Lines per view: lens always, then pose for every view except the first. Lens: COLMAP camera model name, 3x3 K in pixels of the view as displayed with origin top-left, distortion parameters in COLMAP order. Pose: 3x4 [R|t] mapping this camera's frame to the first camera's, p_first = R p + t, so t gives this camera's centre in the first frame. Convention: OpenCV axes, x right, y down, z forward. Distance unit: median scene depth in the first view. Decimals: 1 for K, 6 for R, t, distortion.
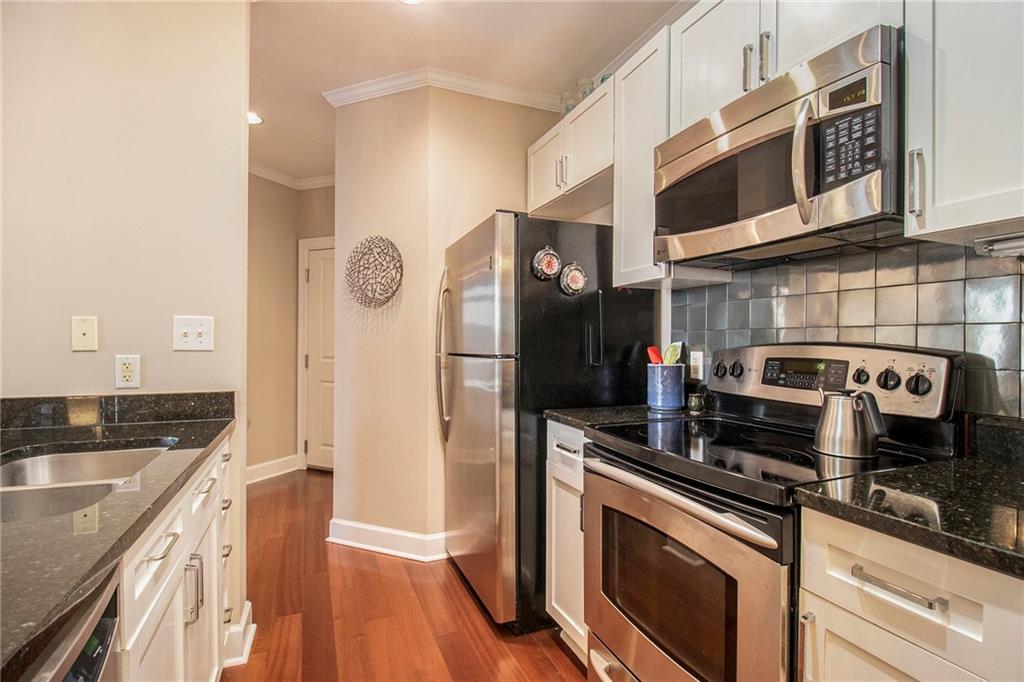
lens RADIAL K [[500.6, 0, 511.4], [0, 500.6, 339.7], [0, 0, 1]] dist [0.002437, -0.003775]
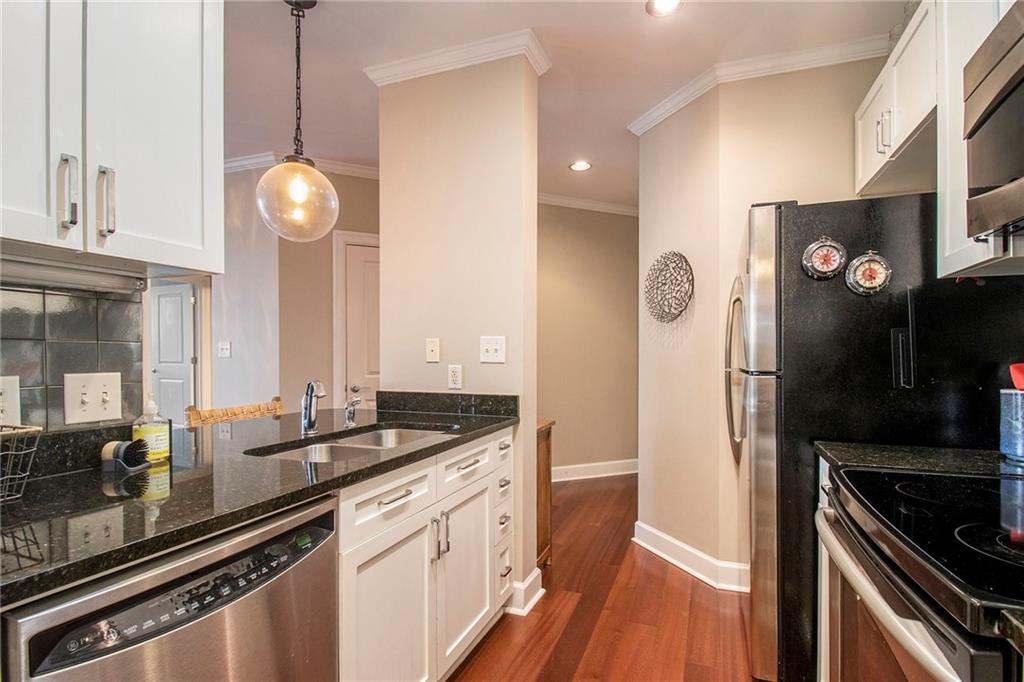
lens RADIAL K [[500.6, 0, 557.9], [0, 500.6, 355.4], [0, 0, 1]] dist [0.002437, -0.003775]
pose [[0.734447, -0.000312, -0.678666, 0.294539], [0.003046, 0.999991, 0.002836, -0.000443], [0.678660, -0.004150, 0.734441, 0.118649]]
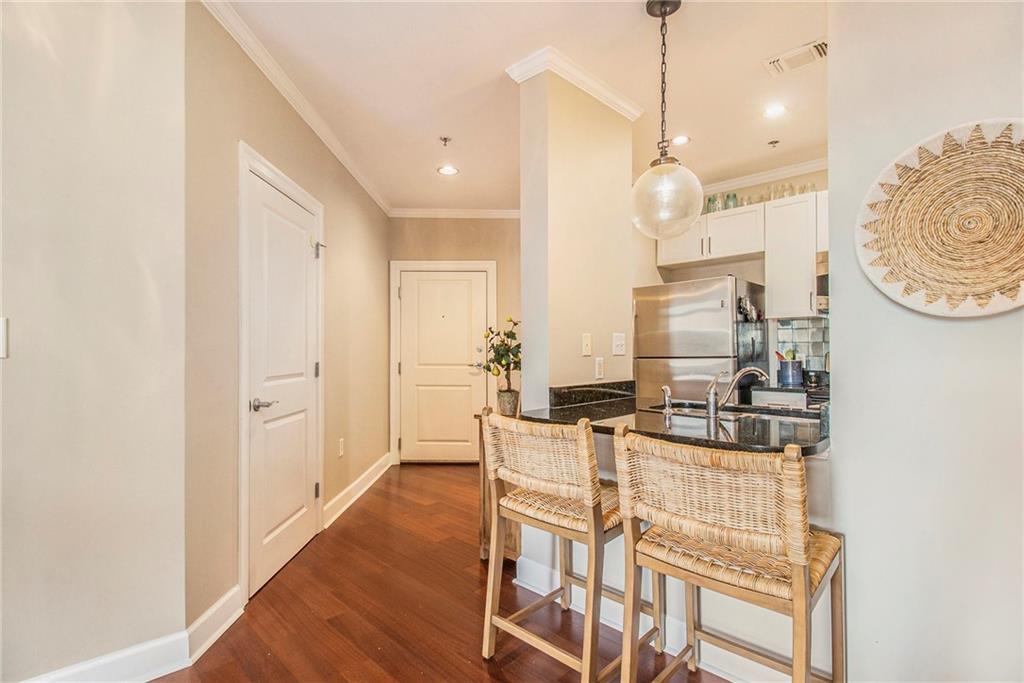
lens RADIAL K [[500.6, 0, 511.0], [0, 500.6, 344.2], [0, 0, 1]] dist [0.002437, -0.003775]
pose [[0.917338, 0.001599, 0.398105, -1.212327], [0.003691, 0.999915, -0.012522, 0.005916], [-0.398091, 0.012956, 0.917254, -0.273251]]
